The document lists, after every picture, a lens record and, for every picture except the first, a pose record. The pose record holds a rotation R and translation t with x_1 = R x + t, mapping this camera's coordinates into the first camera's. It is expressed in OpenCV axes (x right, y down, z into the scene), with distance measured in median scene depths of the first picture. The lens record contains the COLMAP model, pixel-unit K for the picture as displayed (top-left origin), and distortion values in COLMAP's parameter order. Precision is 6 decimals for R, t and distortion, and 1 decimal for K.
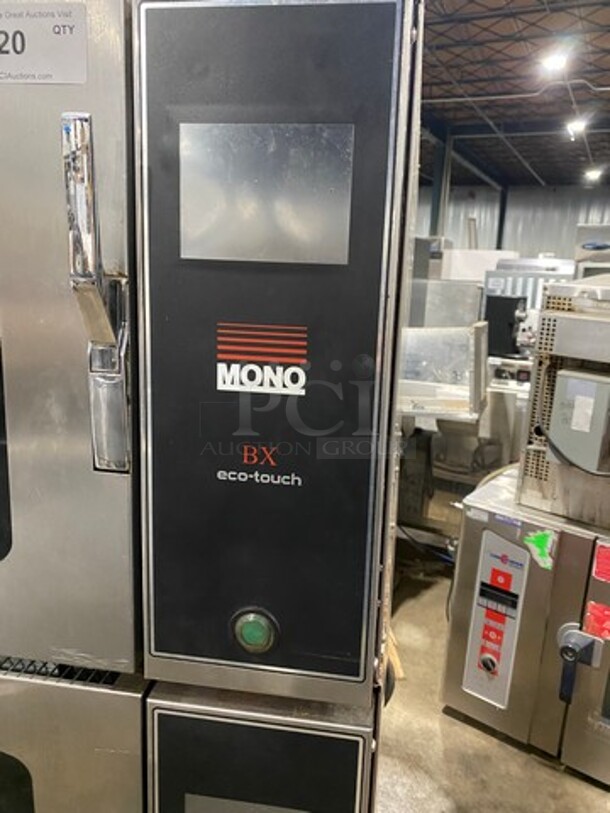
lens RADIAL K [[621.4, 0, 319.2], [0, 621.4, 401.2], [0, 0, 1]] dist [0.020987, -0.009907]
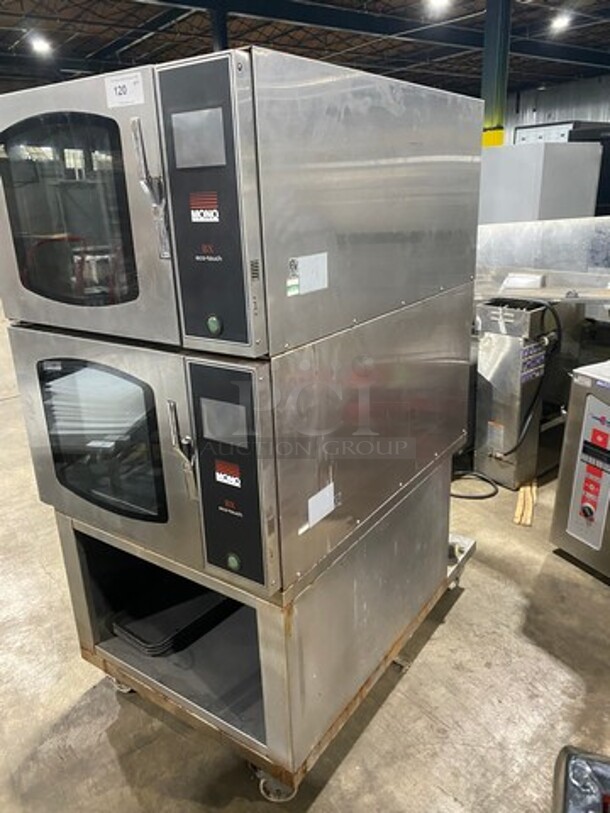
lens RADIAL K [[621.4, 0, 305.2], [0, 621.4, 404.6], [0, 0, 1]] dist [0.020987, -0.009907]
pose [[0.891425, 0.078506, -0.446317, 0.312909], [-0.019565, 0.990629, 0.135171, 0.080171], [0.452746, -0.111763, 0.884607, -0.243711]]
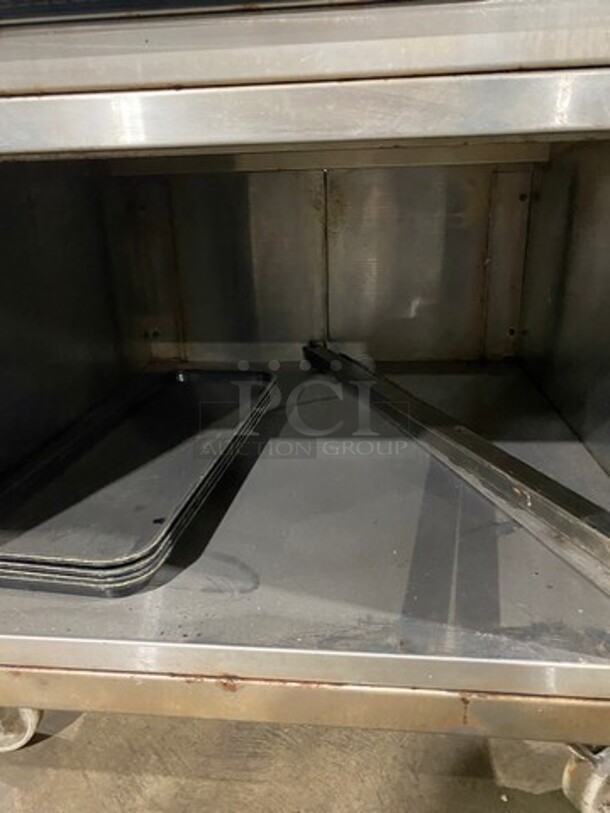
lens RADIAL K [[621.4, 0, 303.2], [0, 621.4, 411.7], [0, 0, 1]] dist [0.020987, -0.009907]
pose [[0.996882, -0.075975, 0.021290, -0.172938], [0.072106, 0.986784, 0.145117, 0.444174], [-0.032034, -0.143129, 0.989185, 0.128041]]
